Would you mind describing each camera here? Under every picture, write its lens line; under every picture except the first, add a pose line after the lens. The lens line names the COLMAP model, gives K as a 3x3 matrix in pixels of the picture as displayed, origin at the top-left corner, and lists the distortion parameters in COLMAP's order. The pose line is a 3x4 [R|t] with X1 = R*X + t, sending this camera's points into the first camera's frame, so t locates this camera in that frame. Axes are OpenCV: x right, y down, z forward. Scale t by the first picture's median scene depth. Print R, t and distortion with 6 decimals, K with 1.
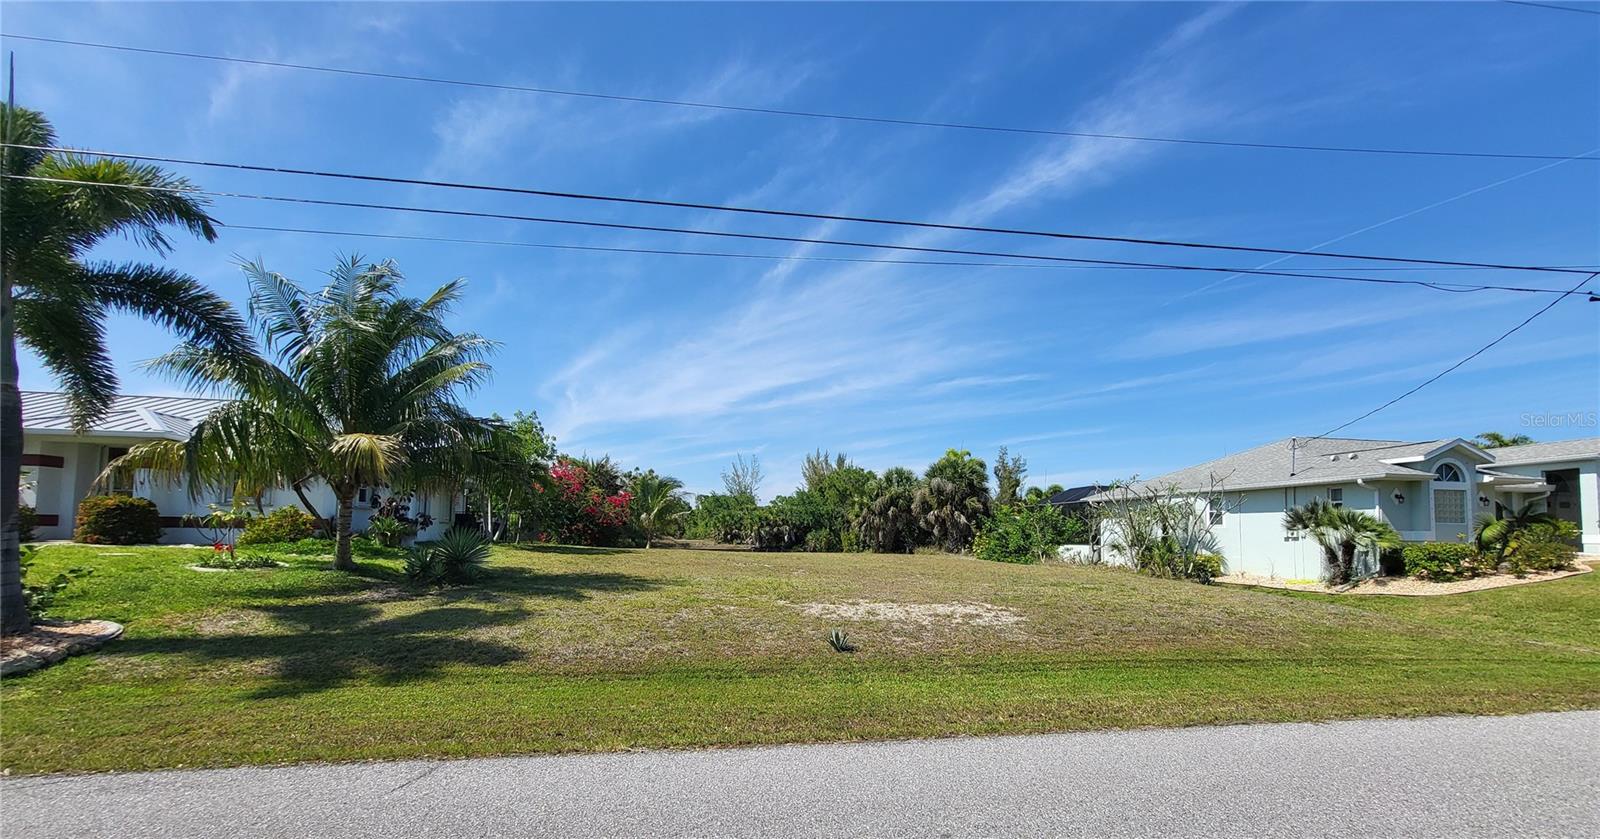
lens RADIAL K [[586.5, 0, 804.3], [0, 586.5, 481.6], [0, 0, 1]] dist [-0.001637, 0.000216]
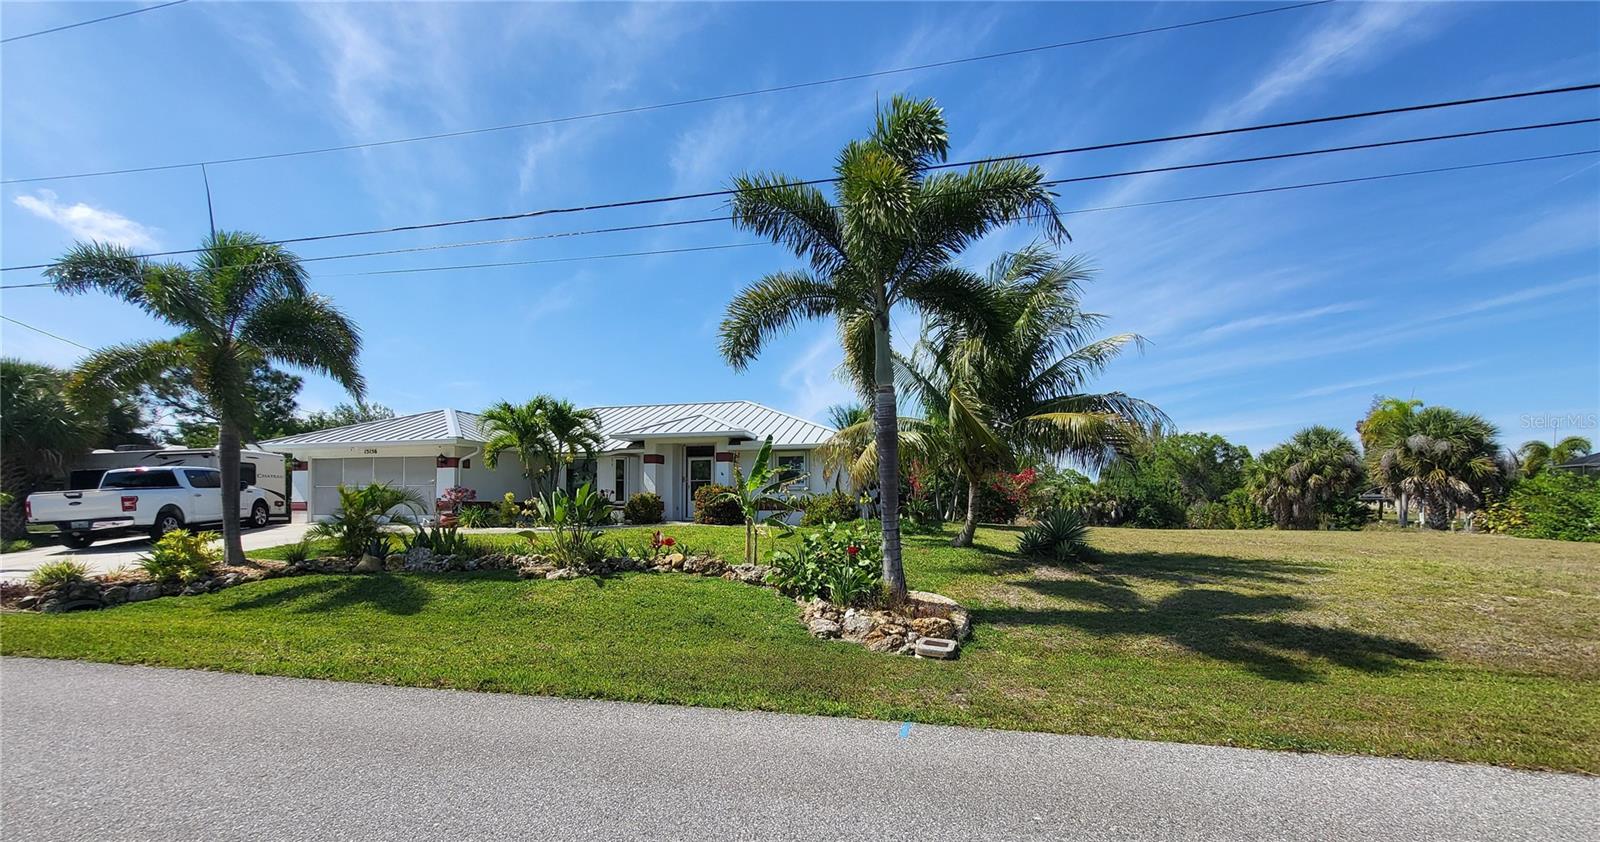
lens RADIAL K [[585.4, 0, 799.3], [0, 585.4, 473.4], [0, 0, 1]] dist [0.000059, 0.000156]
pose [[0.933210, -0.036593, -0.357463, -0.232456], [0.045079, 0.998864, 0.015434, -0.004540], [0.356492, -0.030517, 0.933800, -0.032328]]
